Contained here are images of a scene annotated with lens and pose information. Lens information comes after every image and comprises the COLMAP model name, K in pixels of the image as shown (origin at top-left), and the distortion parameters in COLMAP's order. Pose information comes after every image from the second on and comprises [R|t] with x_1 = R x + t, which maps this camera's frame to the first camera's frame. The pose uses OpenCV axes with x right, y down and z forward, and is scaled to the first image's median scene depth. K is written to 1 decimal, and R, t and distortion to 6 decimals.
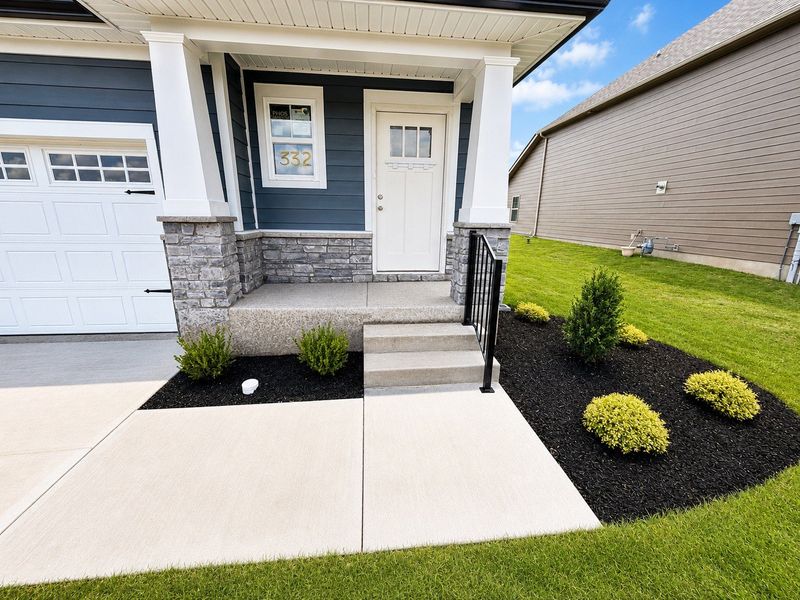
lens RADIAL K [[321.6, 0, 400.0], [0, 321.6, 300.0], [0, 0, 1]] dist [-0.000568, -0.000017]
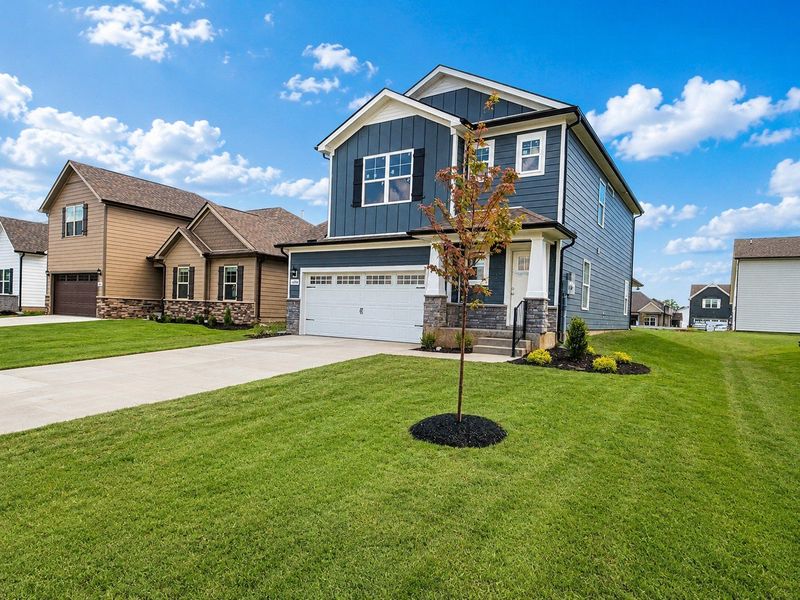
lens RADIAL K [[482.1, 0, 402.2], [0, 482.1, 312.6], [0, 0, 1]] dist [0.000543, 0.000145]
pose [[0.774596, 0.014493, -0.632290, 1.456045], [-0.190035, 0.958874, -0.210826, 0.664219], [0.603231, 0.283462, 0.745494, -1.826418]]
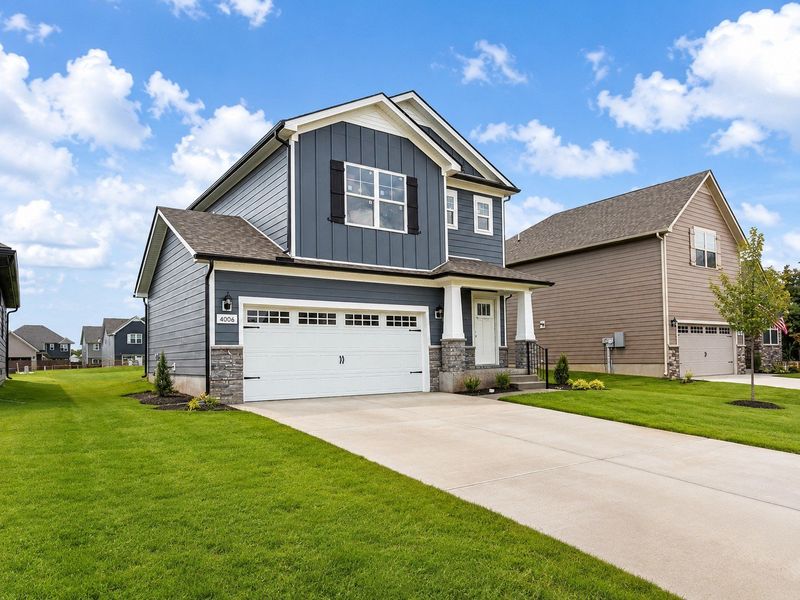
lens RADIAL K [[548.8, 0, 402.4], [0, 548.8, 360.7], [0, 0, 1]] dist [-0.061103, -0.000882]
pose [[0.875823, -0.032937, 0.481506, -2.605861], [0.153182, 0.965055, -0.212613, 0.684054], [-0.457677, 0.259969, 0.850263, -2.200571]]
